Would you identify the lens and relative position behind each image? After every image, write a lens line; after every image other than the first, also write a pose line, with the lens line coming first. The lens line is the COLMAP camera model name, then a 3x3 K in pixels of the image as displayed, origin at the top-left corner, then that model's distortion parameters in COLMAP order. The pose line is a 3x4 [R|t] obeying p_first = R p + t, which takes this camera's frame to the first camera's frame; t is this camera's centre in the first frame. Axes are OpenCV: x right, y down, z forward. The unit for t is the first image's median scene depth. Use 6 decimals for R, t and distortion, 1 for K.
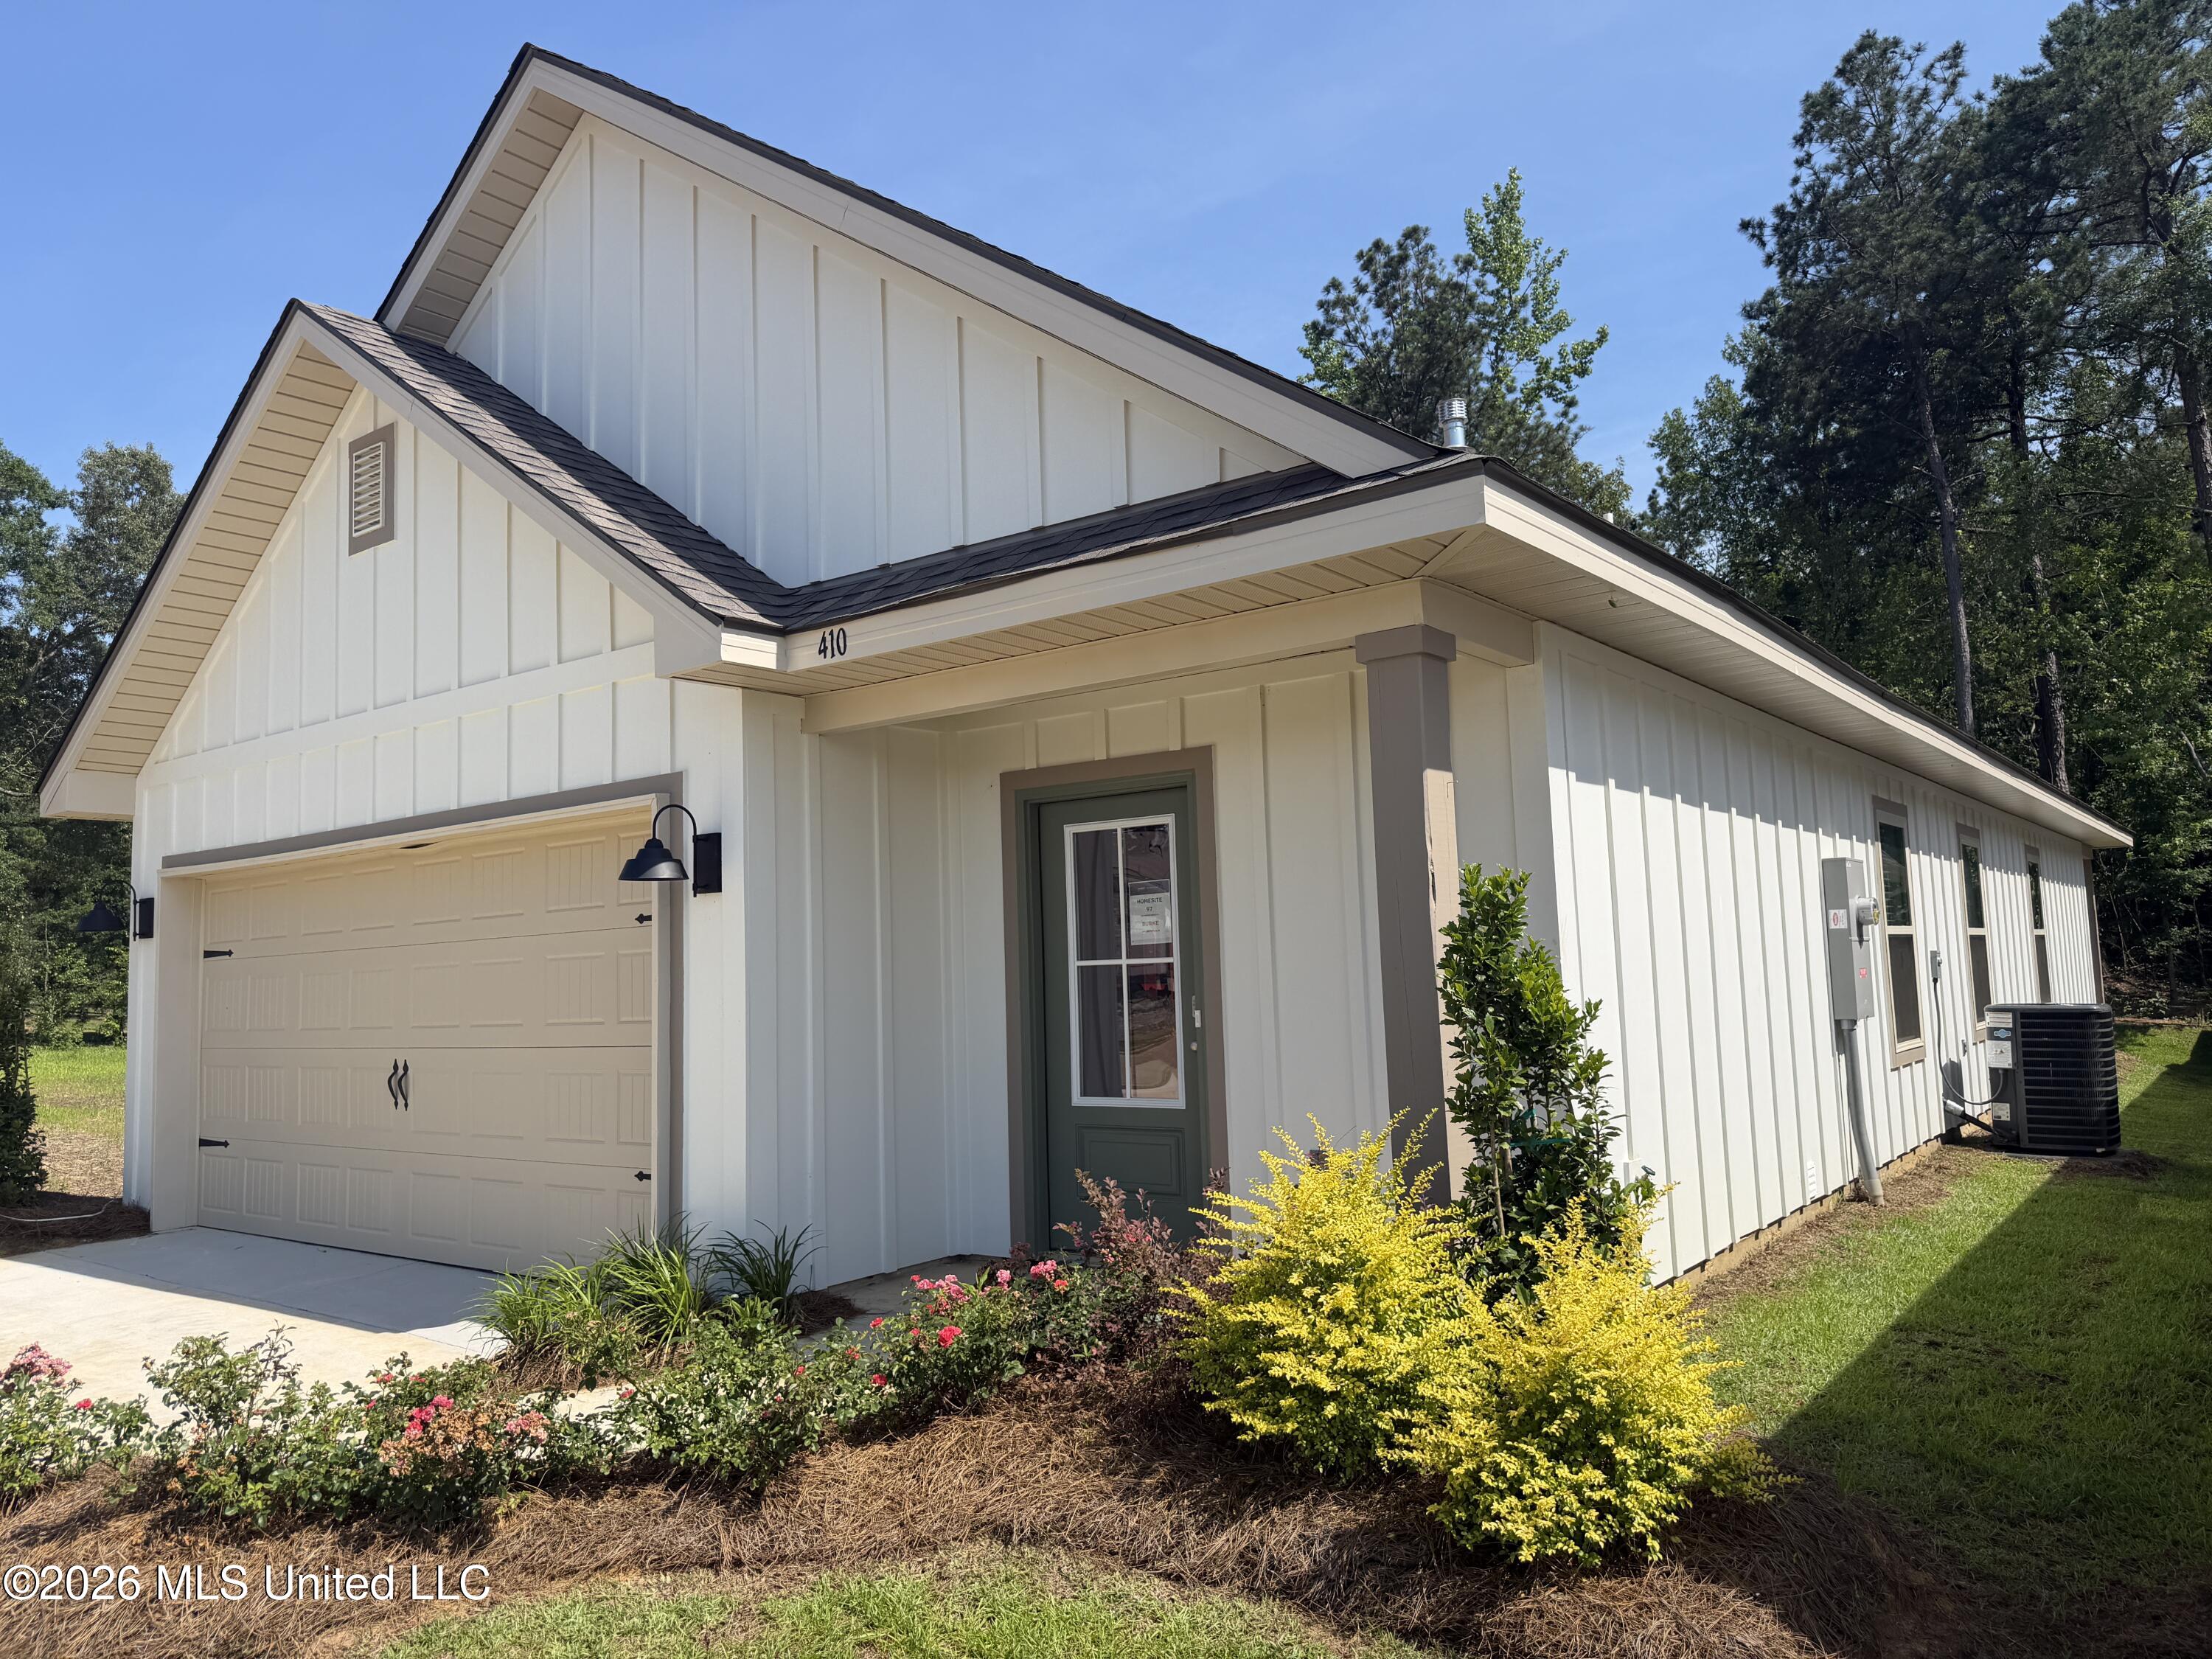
lens RADIAL K [[1515.9, 0, 1106.0], [0, 1515.9, 829.5], [0, 0, 1]] dist [0.075756, -0.137822]
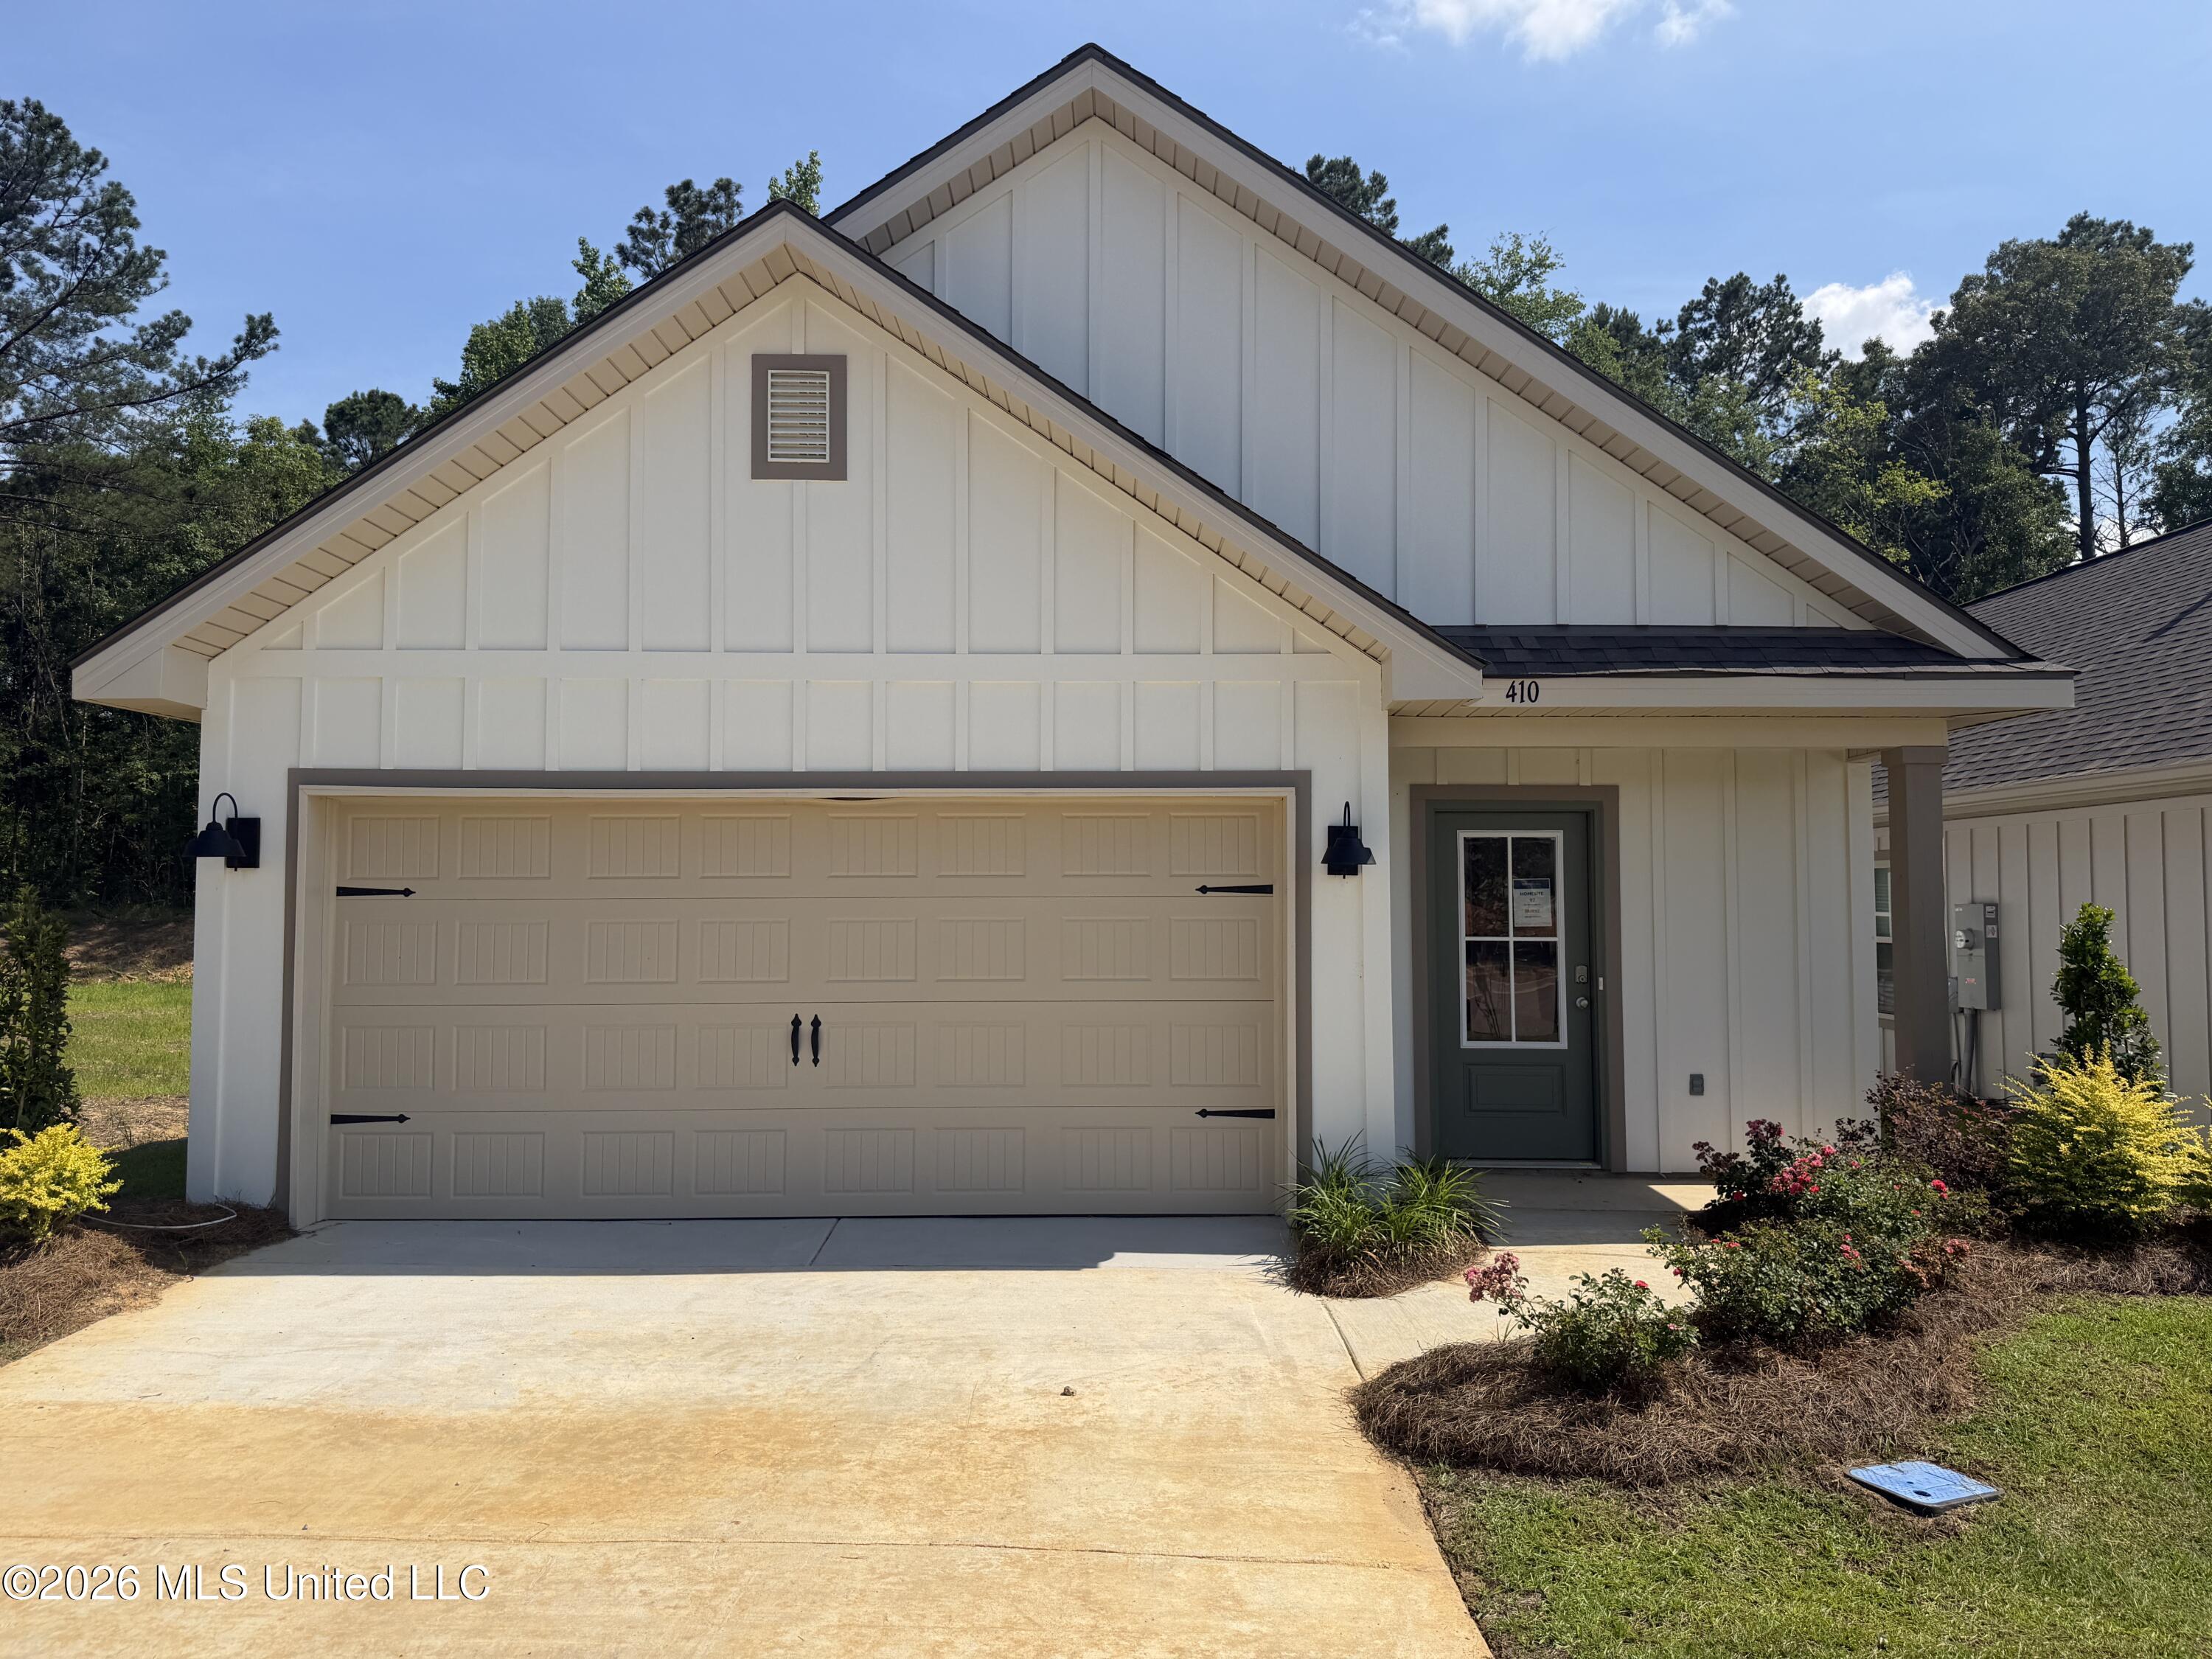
lens RADIAL K [[1515.9, 0, 1106.0], [0, 1515.9, 829.5], [0, 0, 1]] dist [0.075756, -0.137822]
pose [[0.809653, 0.063067, 0.583510, -1.037422], [-0.082752, 0.996545, 0.007114, 0.011841], [-0.581045, -0.054046, 0.812075, 0.131617]]
